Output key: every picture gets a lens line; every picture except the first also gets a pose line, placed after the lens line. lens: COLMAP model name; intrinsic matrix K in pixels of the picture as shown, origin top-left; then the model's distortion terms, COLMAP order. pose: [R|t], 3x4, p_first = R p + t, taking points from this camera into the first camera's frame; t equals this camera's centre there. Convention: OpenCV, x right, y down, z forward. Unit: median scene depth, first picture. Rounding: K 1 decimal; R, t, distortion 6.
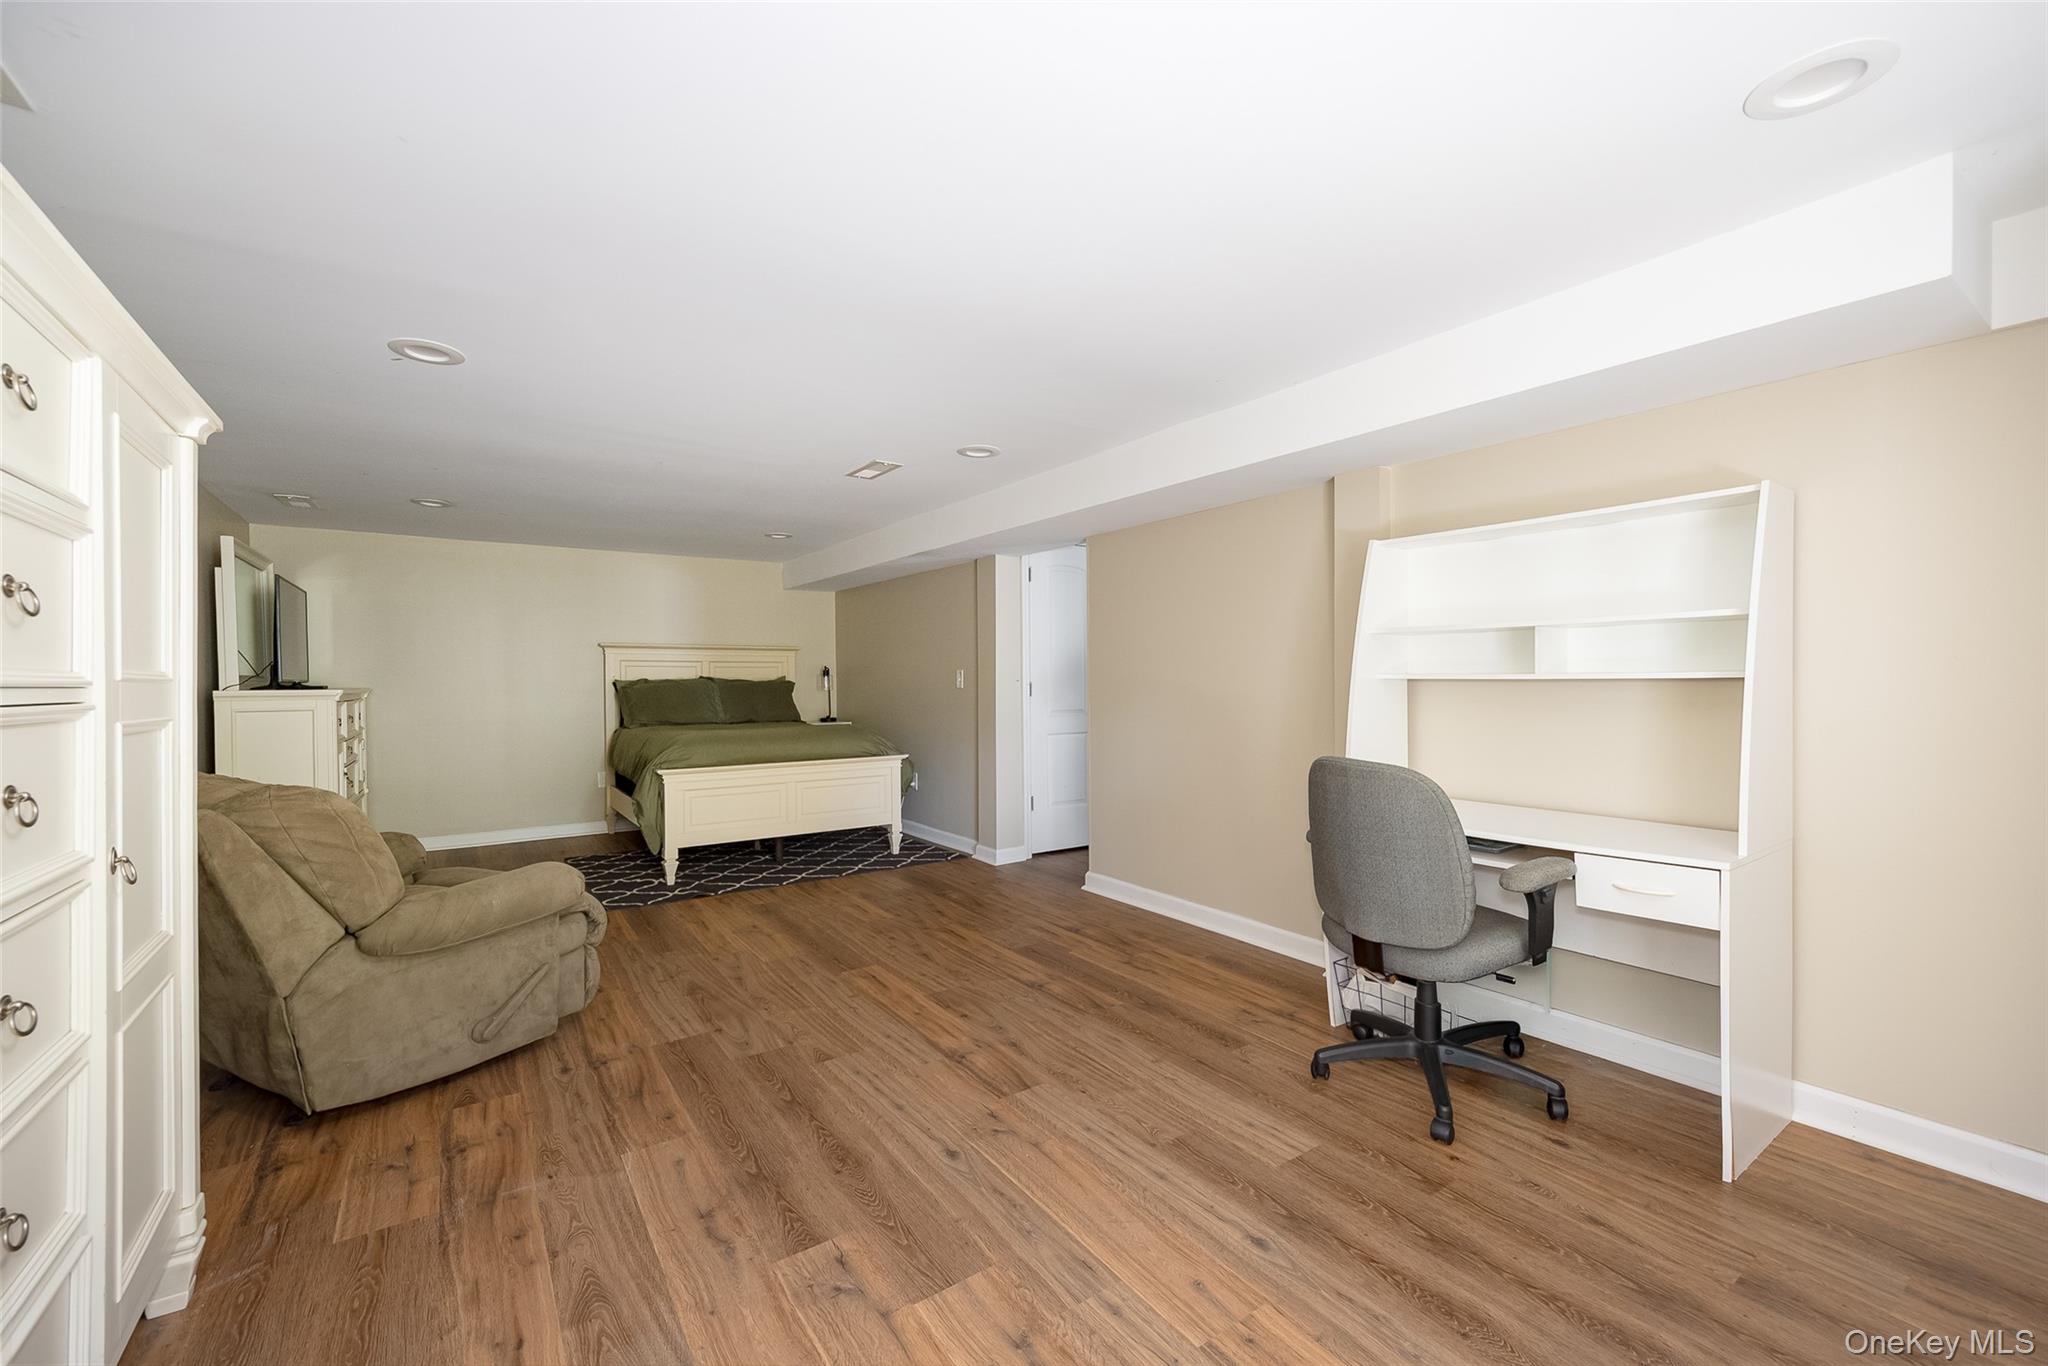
lens RADIAL K [[796.6, 0, 1026.3], [0, 796.6, 680.1], [0, 0, 1]] dist [0.003635, -0.000398]
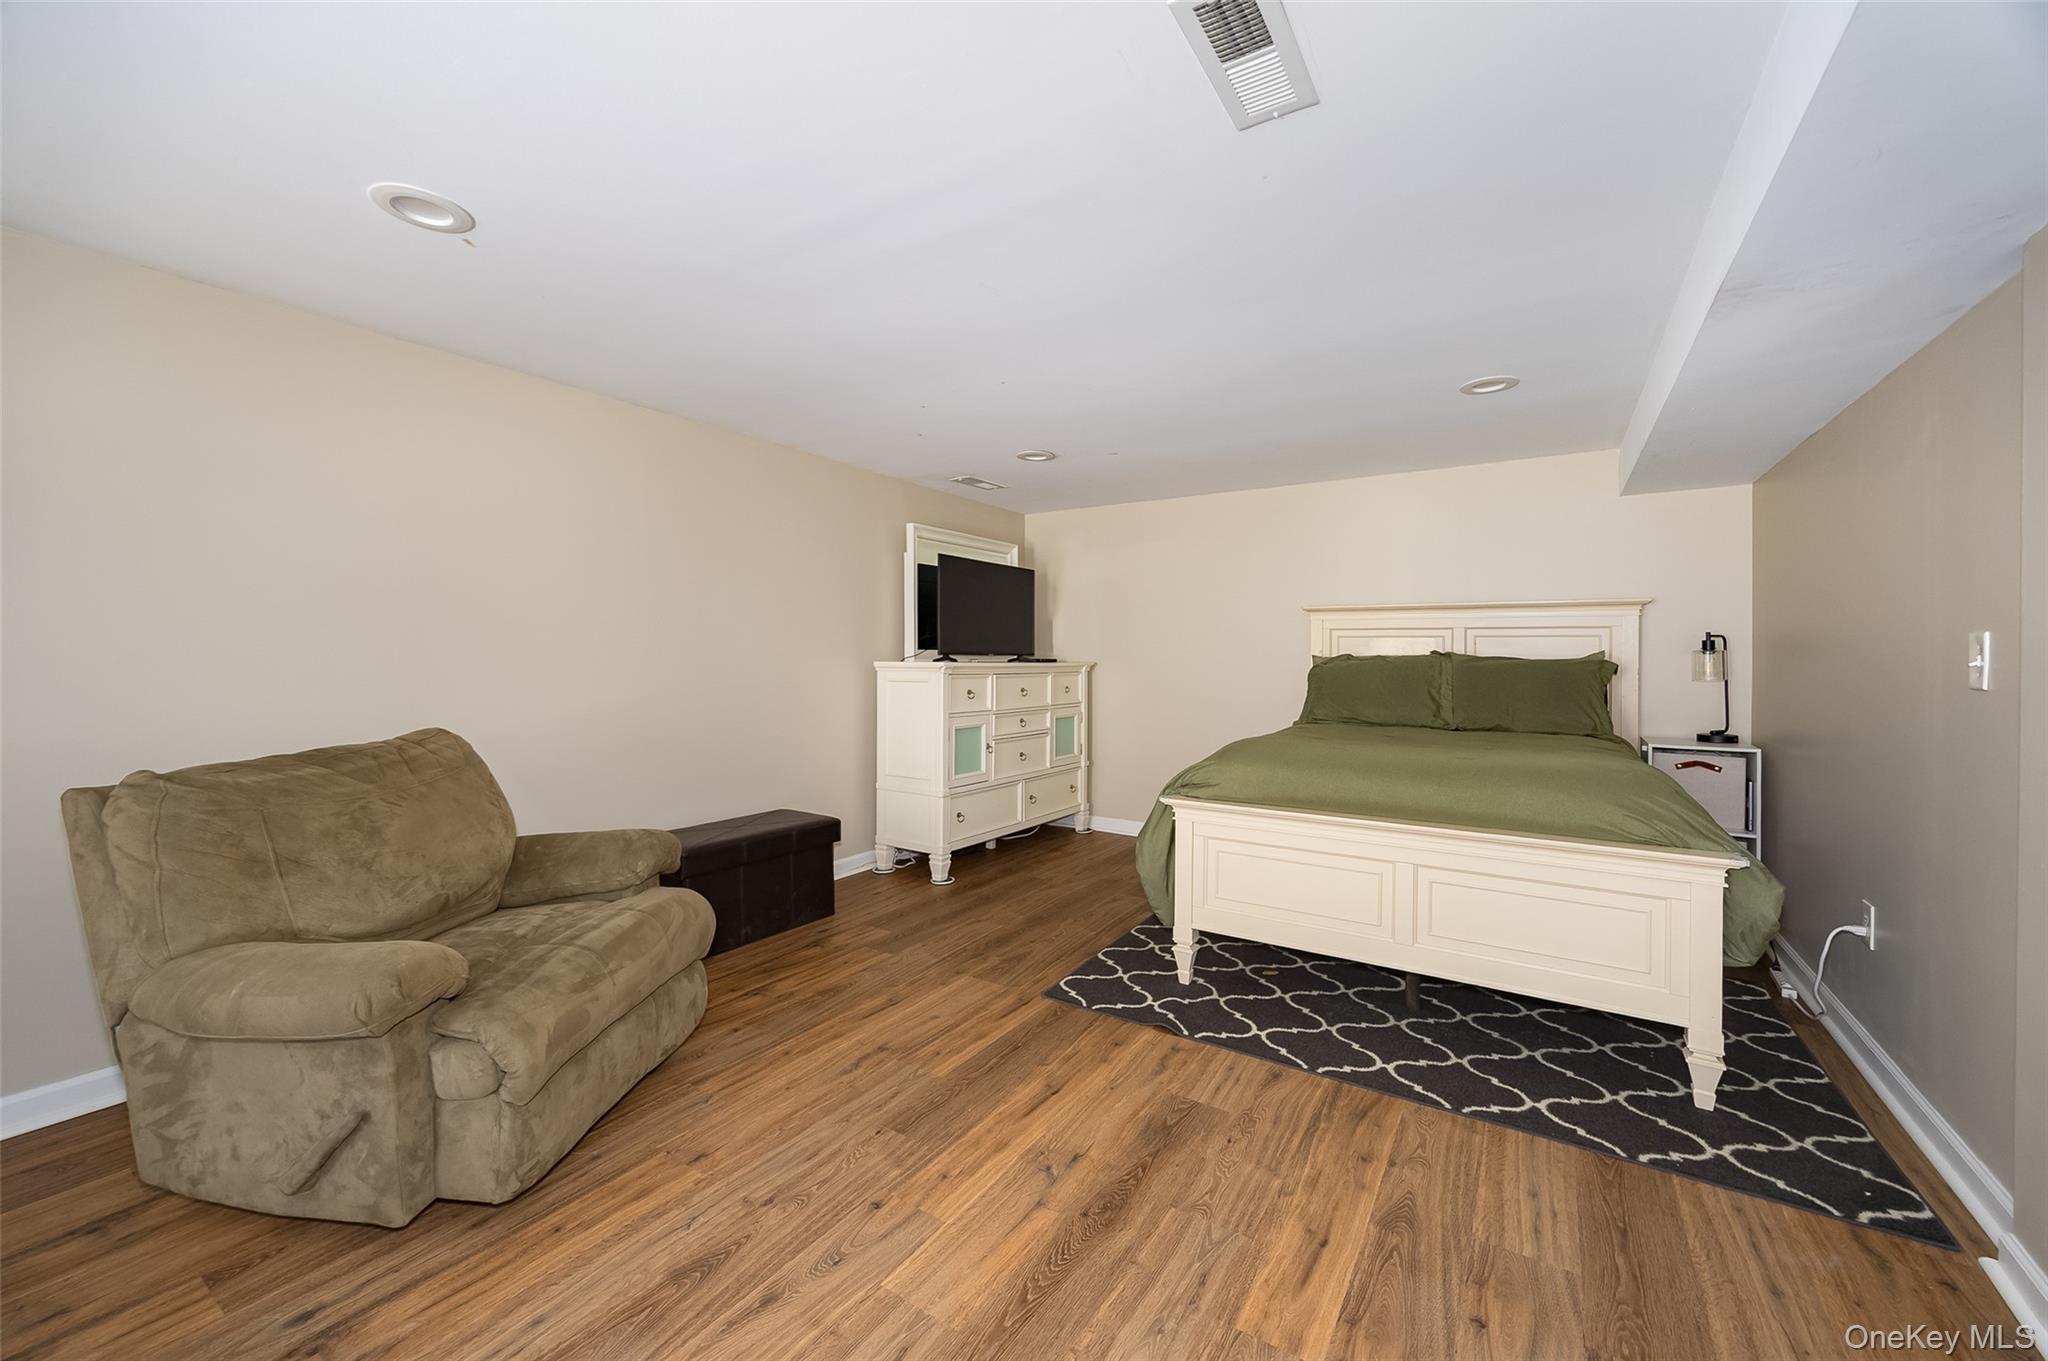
lens RADIAL K [[796.6, 0, 1025.8], [0, 796.6, 666.6], [0, 0, 1]] dist [0.003635, -0.000398]
pose [[0.379619, 0.018032, -0.924967, 0.074292], [-0.009593, 0.999833, 0.015555, 0.000647], [0.925093, 0.002968, 0.379729, 0.621852]]
